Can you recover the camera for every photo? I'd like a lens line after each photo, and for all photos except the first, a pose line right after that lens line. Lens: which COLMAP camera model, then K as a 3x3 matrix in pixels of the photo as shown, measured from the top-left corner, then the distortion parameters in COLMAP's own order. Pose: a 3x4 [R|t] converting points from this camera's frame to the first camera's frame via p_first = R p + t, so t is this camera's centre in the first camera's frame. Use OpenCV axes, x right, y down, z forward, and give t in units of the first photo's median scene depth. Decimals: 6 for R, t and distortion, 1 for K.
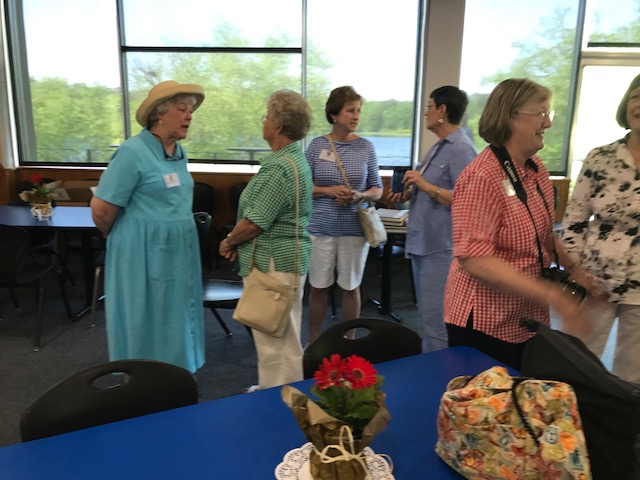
lens RADIAL K [[511.9, 0, 319.7], [0, 511.9, 225.7], [0, 0, 1]] dist [0.059310, 0.000941]
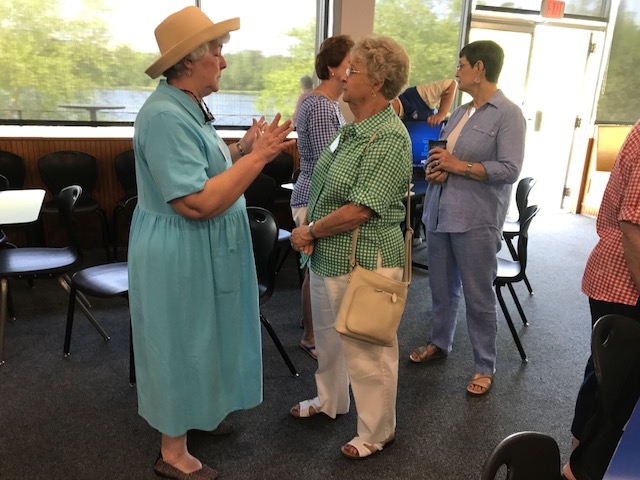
lens RADIAL K [[537.1, 0, 319.9], [0, 537.1, 291.2], [0, 0, 1]] dist [-0.057554, -0.003496]
pose [[0.909409, -0.124754, 0.396752, -0.856064], [0.047688, 0.978939, 0.198507, -0.078610], [-0.413160, -0.161604, 0.896205, 0.434200]]
